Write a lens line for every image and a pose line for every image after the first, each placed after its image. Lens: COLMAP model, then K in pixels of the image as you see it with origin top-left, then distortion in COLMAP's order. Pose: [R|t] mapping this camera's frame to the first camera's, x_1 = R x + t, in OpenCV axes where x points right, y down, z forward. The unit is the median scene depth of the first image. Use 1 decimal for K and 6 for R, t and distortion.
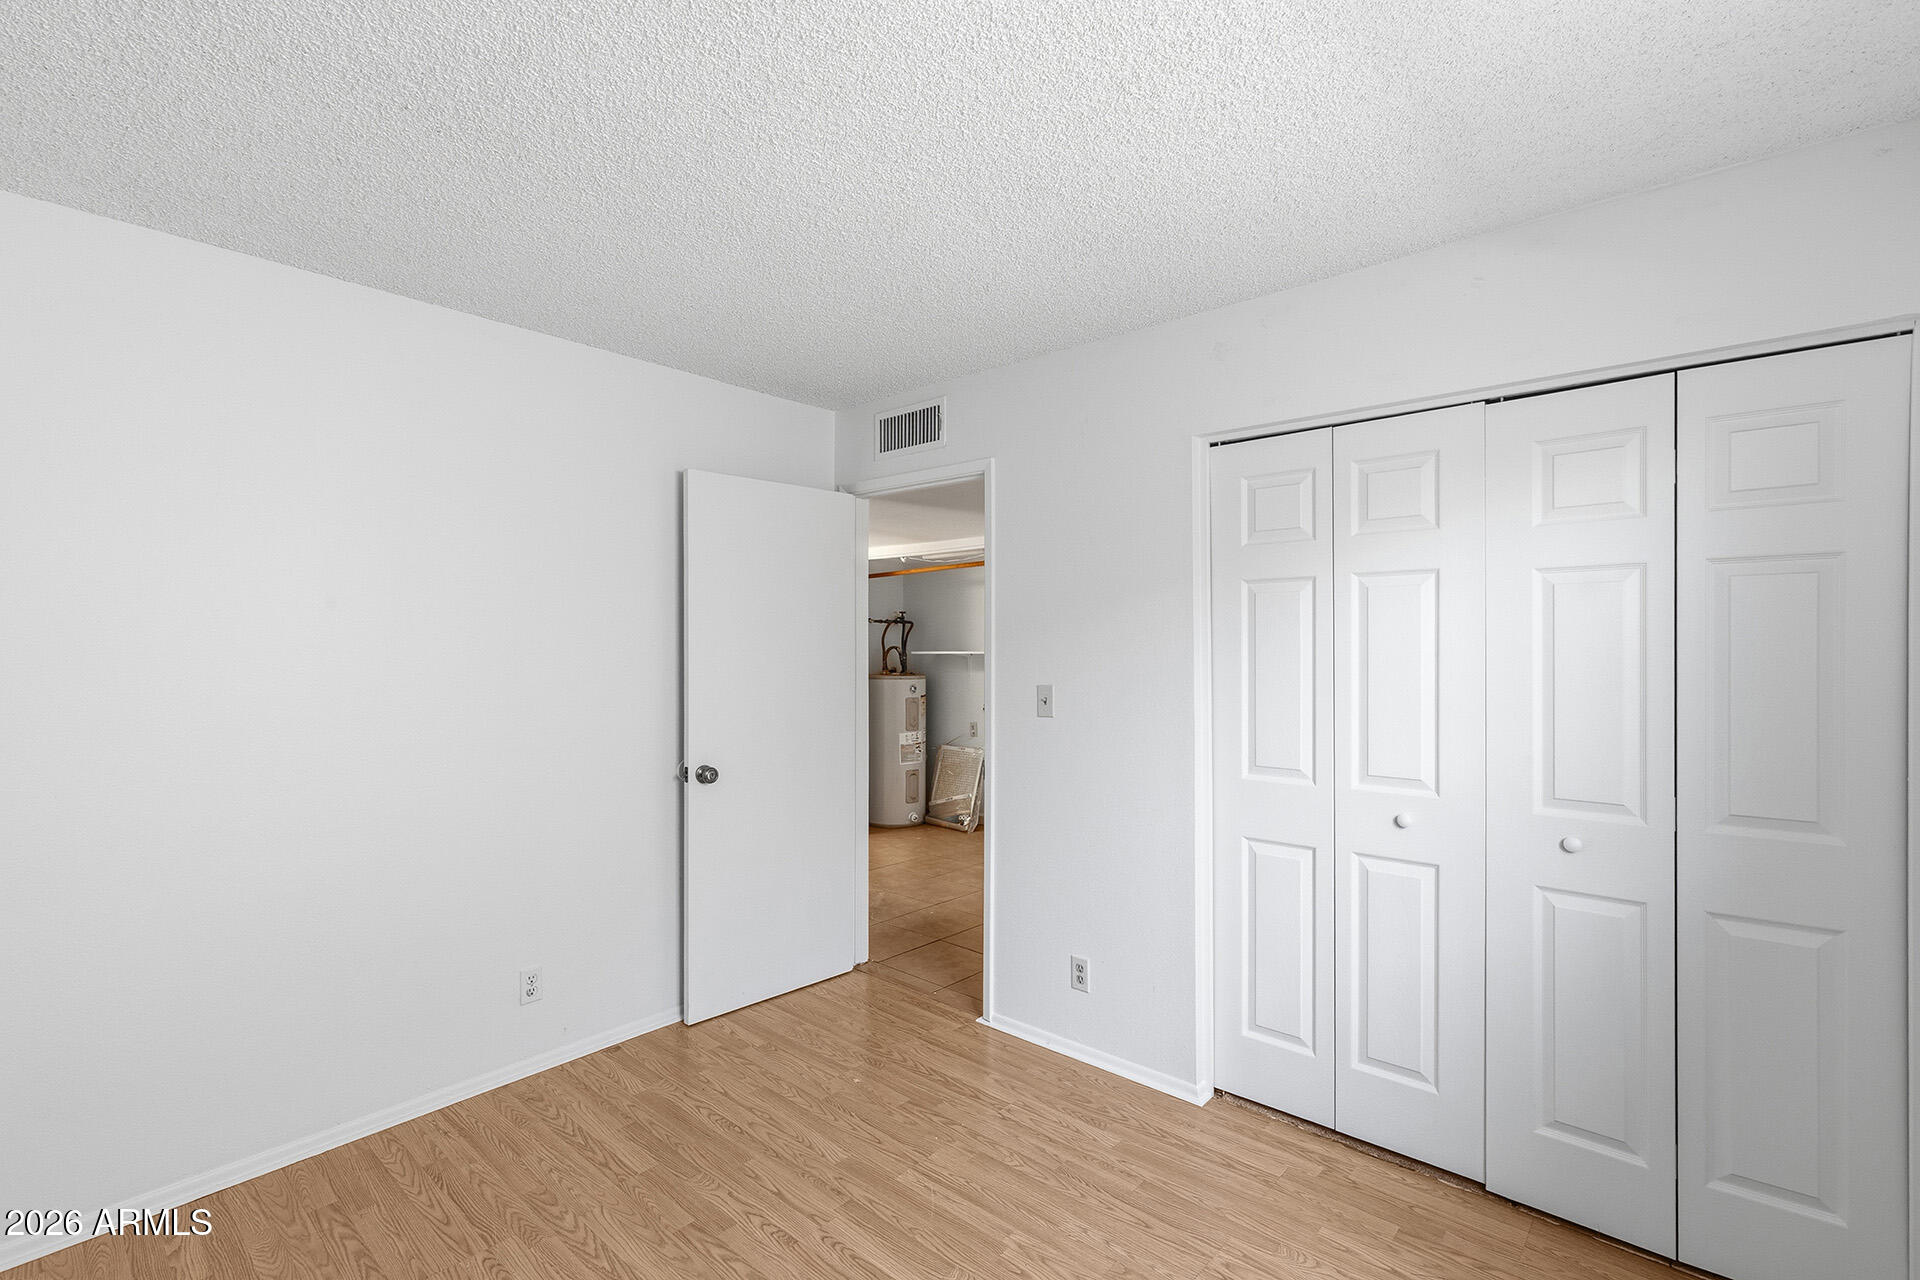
lens RADIAL K [[863.5, 0, 950.4], [0, 863.5, 648.9], [0, 0, 1]] dist [0.005753, -0.001363]
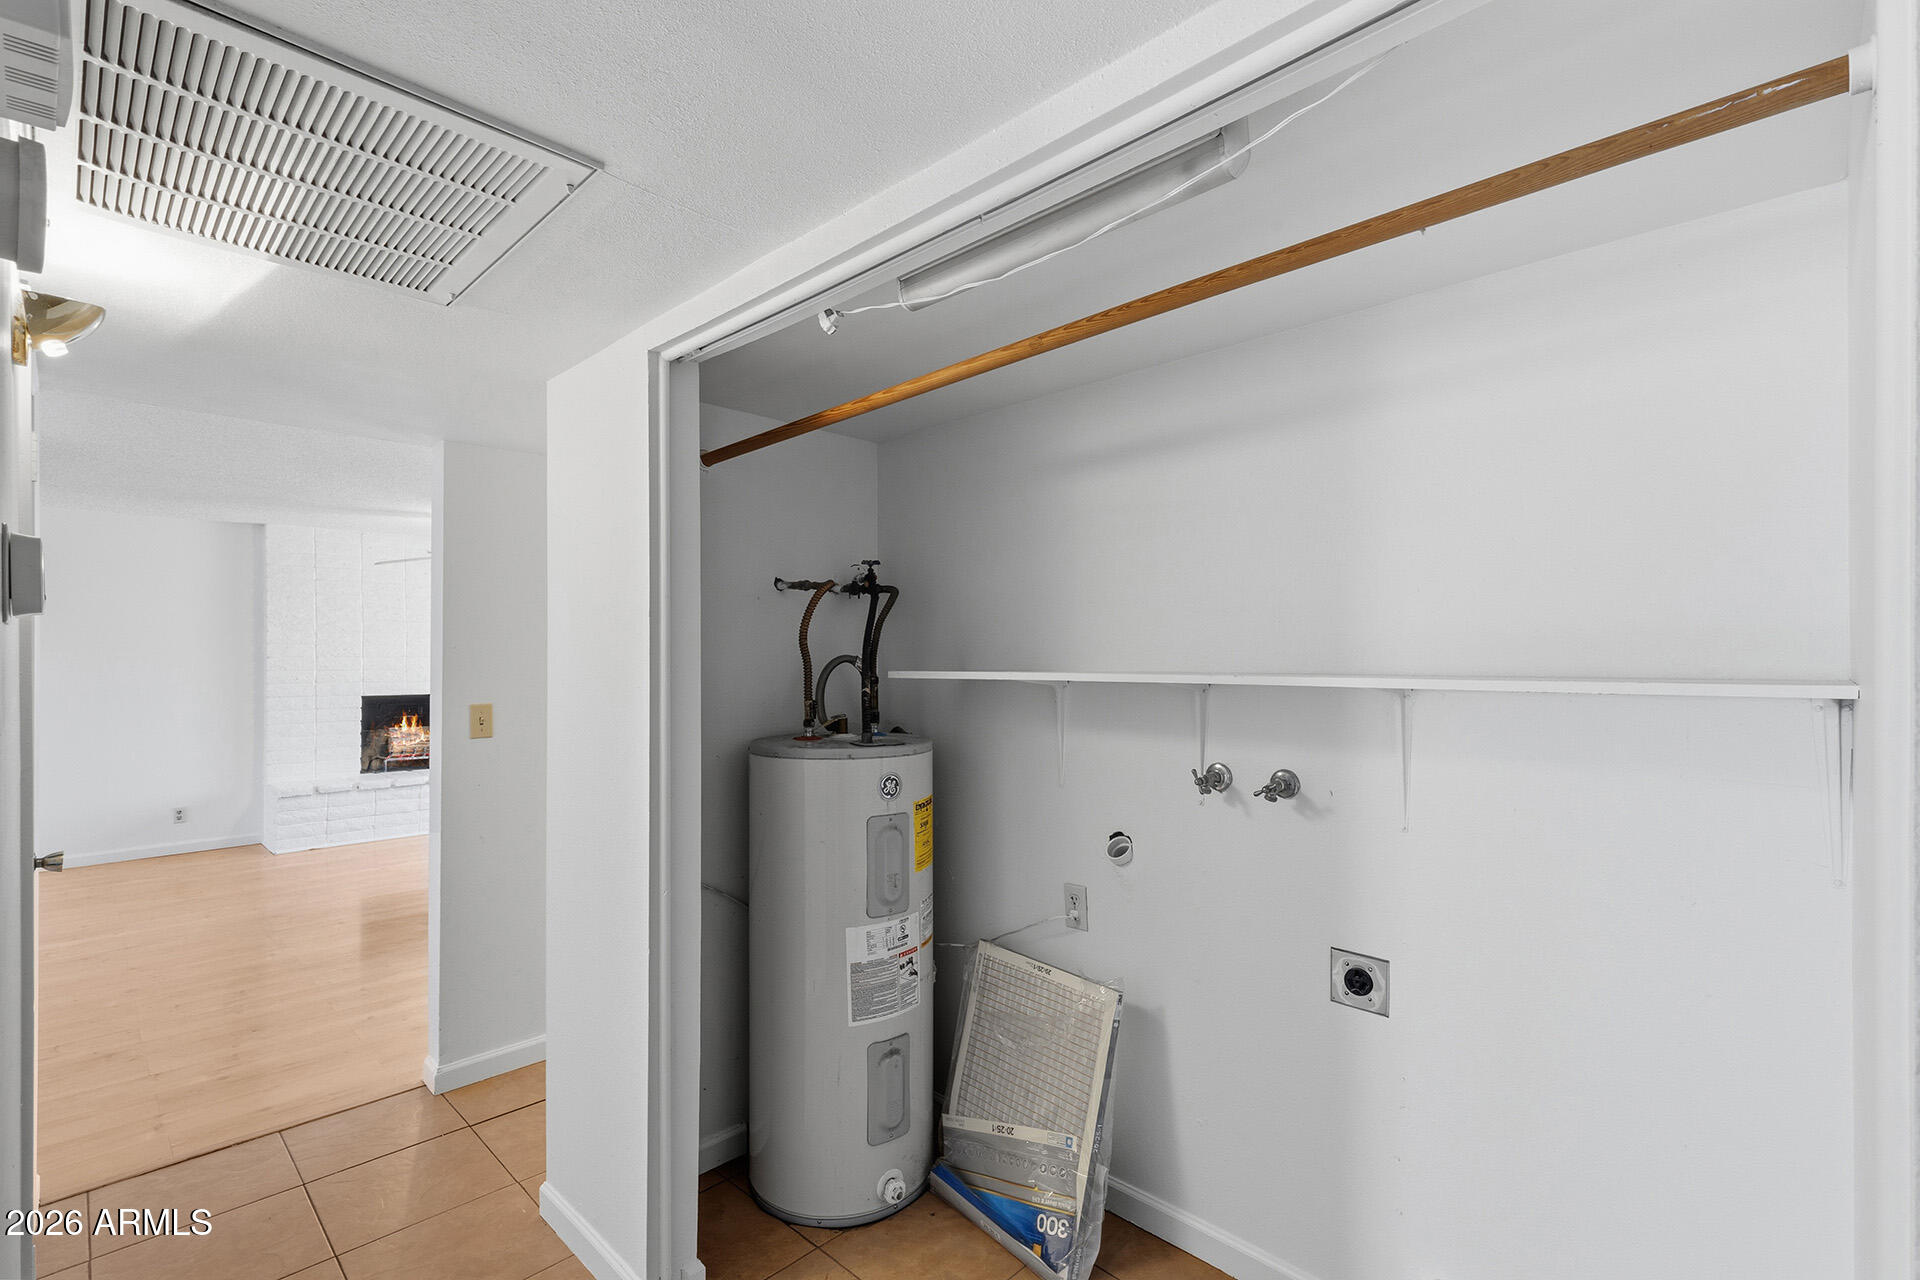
lens RADIAL K [[863.5, 0, 951.3], [0, 863.5, 645.0], [0, 0, 1]] dist [0.005753, -0.001363]
pose [[0.998299, -0.007237, -0.057852, -0.000704], [0.006670, 0.999928, -0.009992, -0.004171], [0.057920, 0.009589, 0.998275, 0.670309]]
